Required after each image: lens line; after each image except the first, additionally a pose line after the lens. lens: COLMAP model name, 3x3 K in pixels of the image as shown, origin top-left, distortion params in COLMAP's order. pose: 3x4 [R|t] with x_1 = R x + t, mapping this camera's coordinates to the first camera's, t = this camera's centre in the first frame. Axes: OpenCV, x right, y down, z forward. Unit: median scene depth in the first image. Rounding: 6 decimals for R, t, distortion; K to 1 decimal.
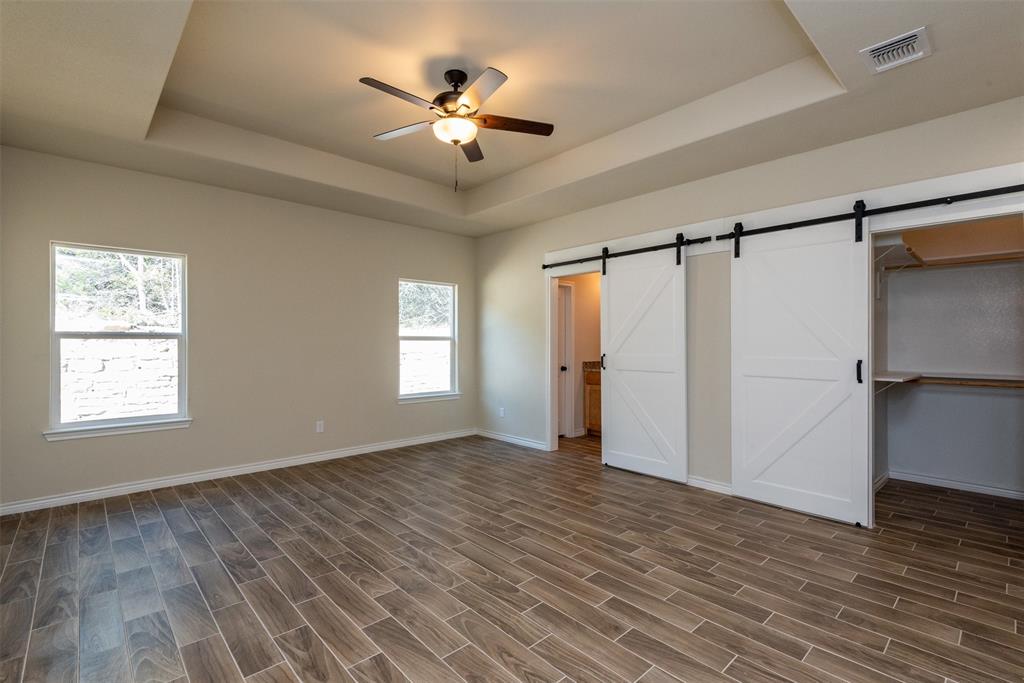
lens RADIAL K [[481.1, 0, 511.2], [0, 481.1, 340.5], [0, 0, 1]] dist [0.026426, -0.010917]
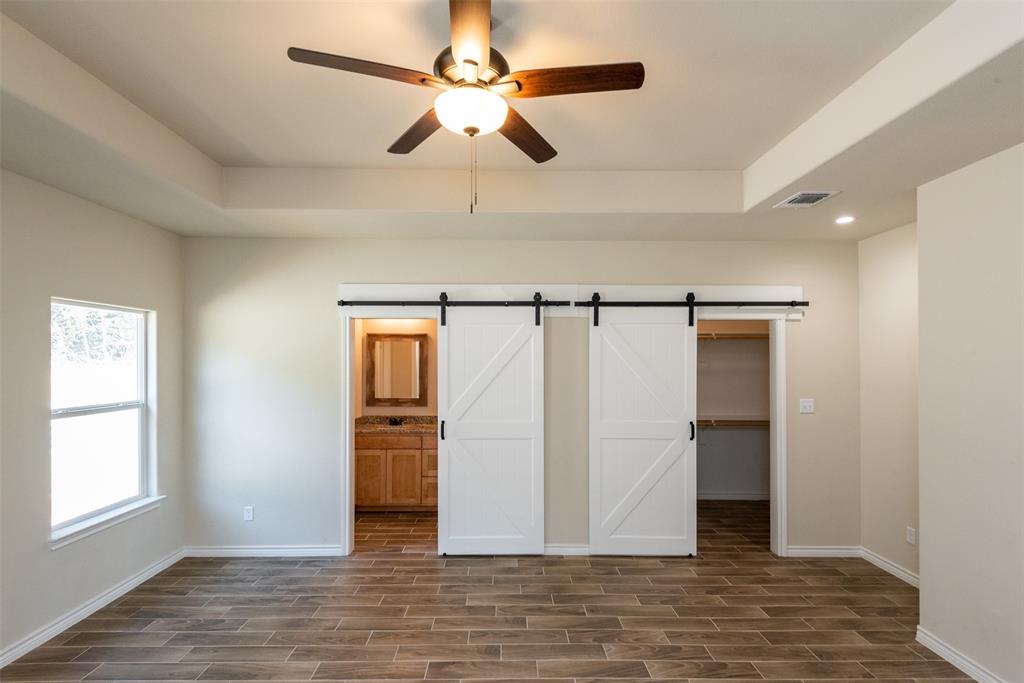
lens RADIAL K [[481.1, 0, 509.0], [0, 481.1, 351.0], [0, 0, 1]] dist [0.026426, -0.010917]
pose [[0.659875, 0.013013, 0.751262, -0.423279], [-0.007146, 0.999913, -0.011044, -0.099921], [-0.751341, 0.001919, 0.659911, 0.435788]]
